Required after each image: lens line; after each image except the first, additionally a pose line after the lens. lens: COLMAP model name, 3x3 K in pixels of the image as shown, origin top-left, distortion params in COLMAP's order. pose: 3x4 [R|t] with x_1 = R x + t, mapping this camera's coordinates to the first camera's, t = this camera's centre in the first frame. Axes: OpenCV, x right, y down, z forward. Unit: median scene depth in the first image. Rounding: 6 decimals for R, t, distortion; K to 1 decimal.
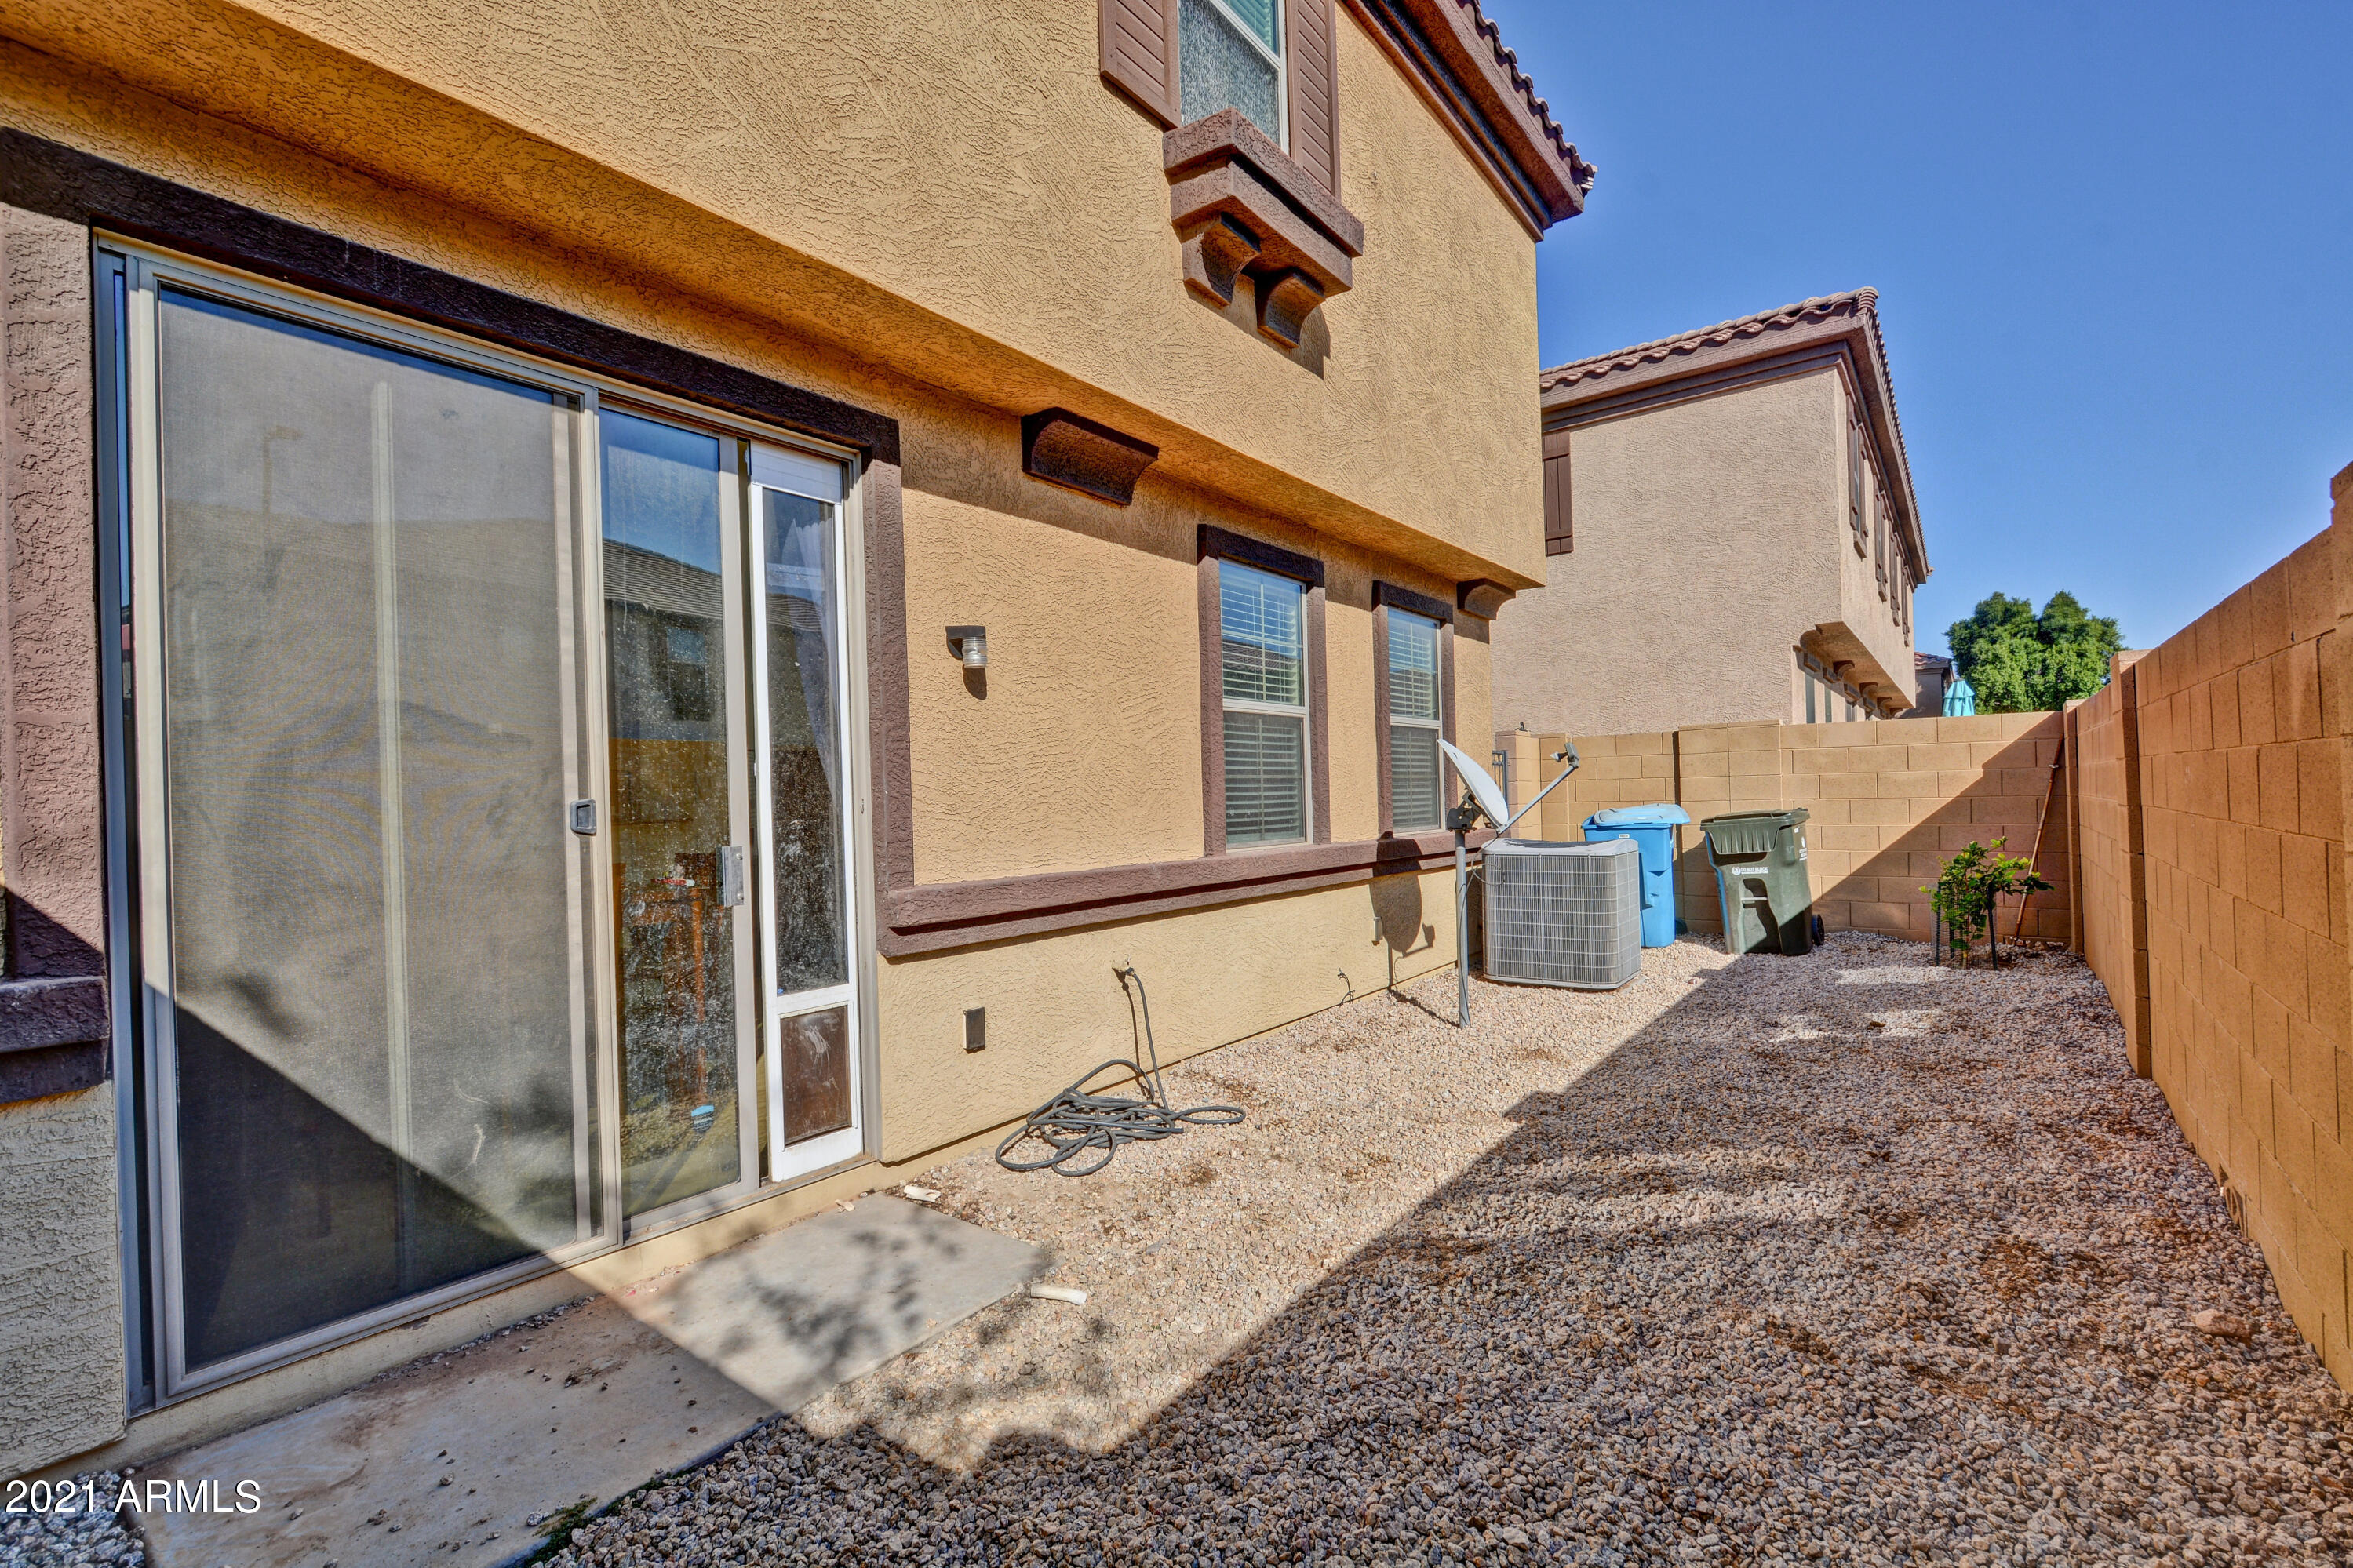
lens RADIAL K [[1051.7, 0, 1193.1], [0, 1051.7, 792.4], [0, 0, 1]] dist [0.011726, -0.006594]
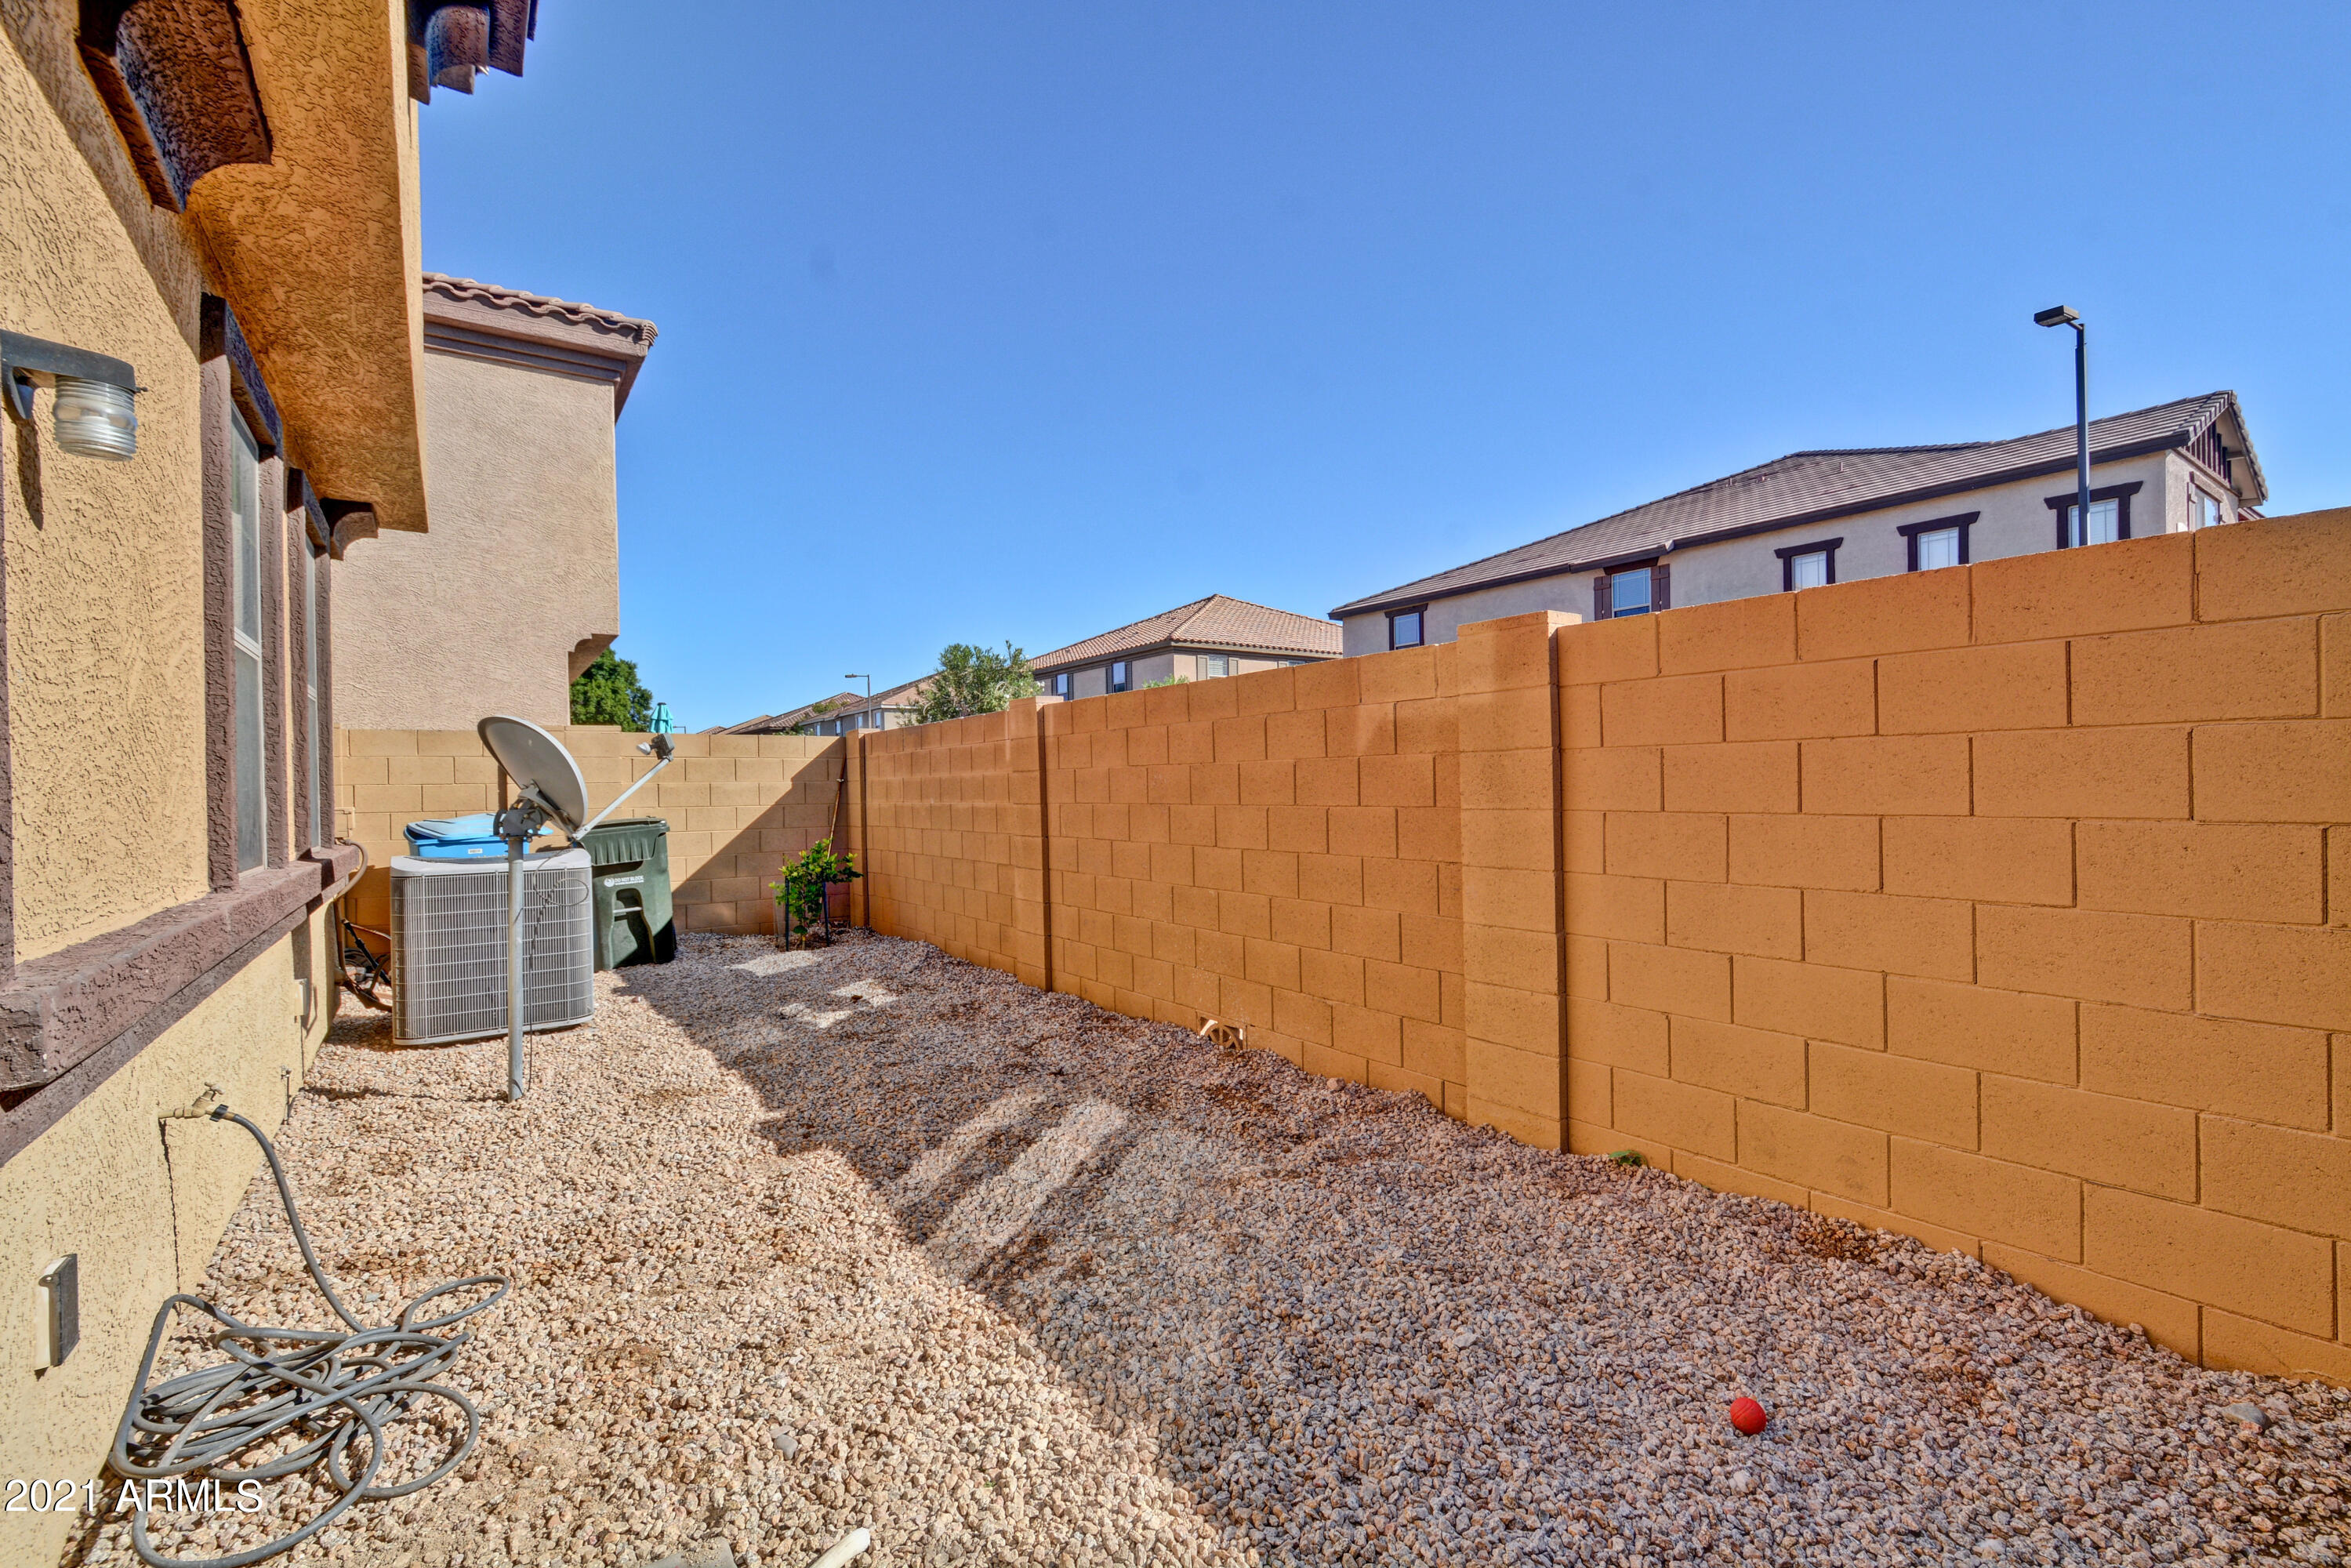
lens RADIAL K [[1051.0, 0, 1192.1], [0, 1051.0, 792.4], [0, 0, 1]] dist [0.011726, -0.006594]
pose [[0.282904, 0.015724, 0.959019, -0.311460], [0.006489, 0.999811, -0.018307, 0.018150], [-0.959126, 0.011402, 0.282749, 0.288530]]
